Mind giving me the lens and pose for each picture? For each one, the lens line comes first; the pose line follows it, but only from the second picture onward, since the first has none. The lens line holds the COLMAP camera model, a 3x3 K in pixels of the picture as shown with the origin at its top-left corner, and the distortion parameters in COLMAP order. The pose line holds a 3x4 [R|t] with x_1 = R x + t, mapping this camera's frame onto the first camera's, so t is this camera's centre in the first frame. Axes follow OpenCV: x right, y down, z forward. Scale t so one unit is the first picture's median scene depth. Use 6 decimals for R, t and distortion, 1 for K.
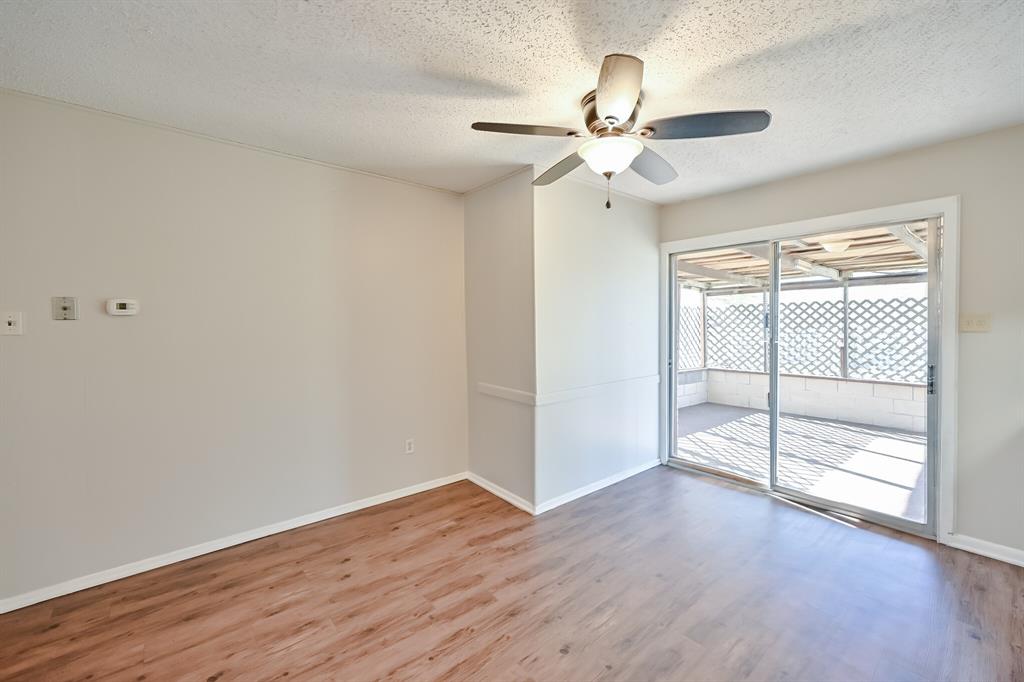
lens RADIAL K [[414.0, 0, 513.5], [0, 414.0, 325.9], [0, 0, 1]] dist [0.002493, 0.000022]
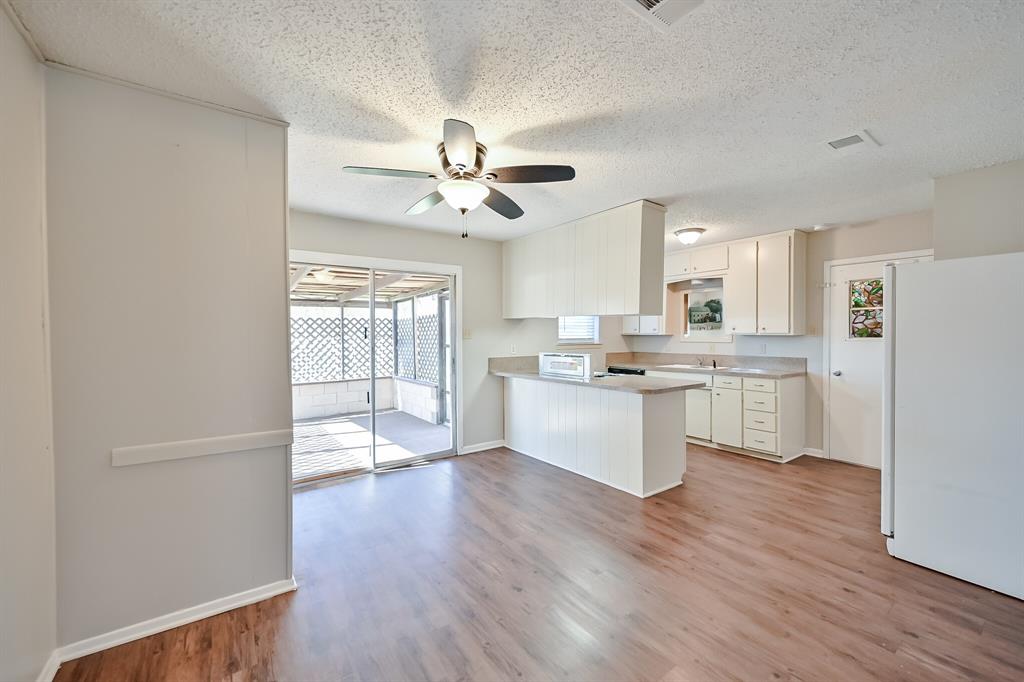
lens RADIAL K [[413.4, 0, 524.6], [0, 413.4, 336.8], [0, 0, 1]] dist [-0.017396, -0.000015]
pose [[0.056863, -0.006718, 0.998359, -0.328767], [0.021462, 0.999755, 0.005505, 0.000360], [-0.998151, 0.021114, 0.056993, 0.260276]]
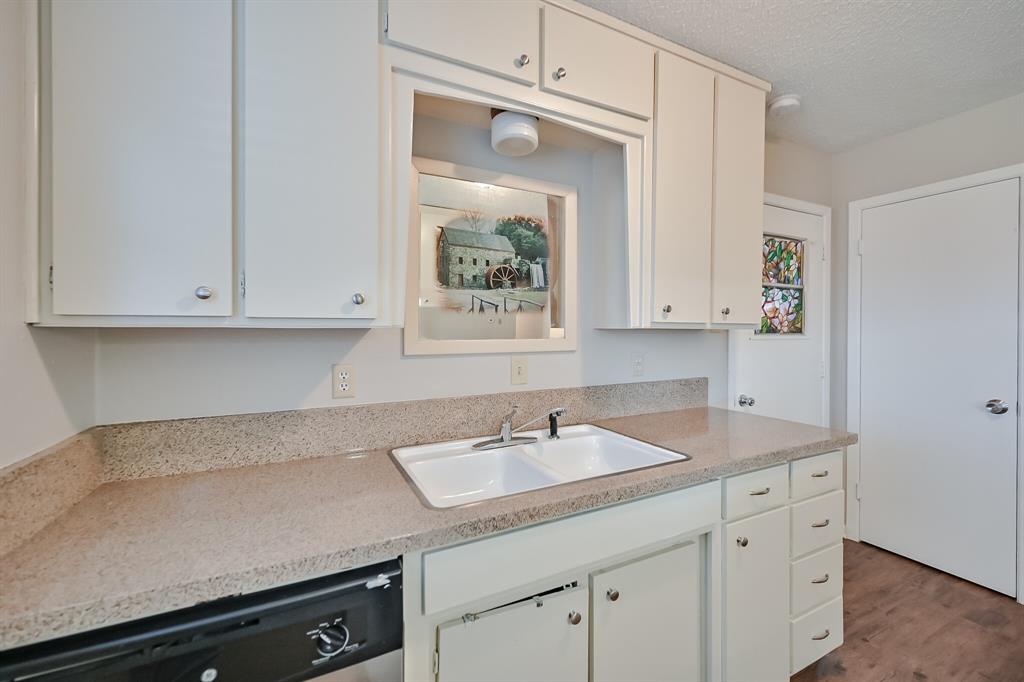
lens RADIAL K [[437.3, 0, 579.7], [0, 437.3, 332.8], [0, 0, 1]] dist [0.000714, 0.000131]
pose [[-0.975571, 0.001644, 0.219676, 0.548009], [0.006902, 0.999708, 0.023171, 0.006463], [-0.219574, 0.024121, -0.975298, 0.179004]]
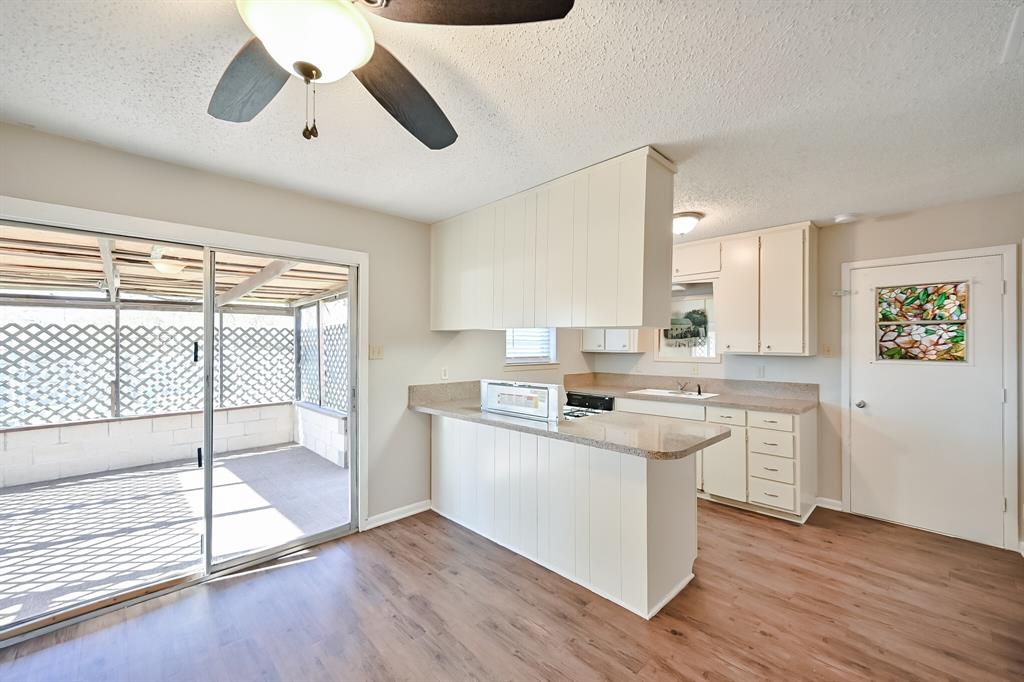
lens RADIAL K [[413.5, 0, 517.3], [0, 413.5, 342.2], [0, 0, 1]] dist [-0.000820, -0.000192]
pose [[-0.072914, 0.009798, 0.997290, -0.099819], [0.014583, 0.999855, -0.008757, -0.008581], [-0.997232, 0.013905, -0.073047, 0.269792]]
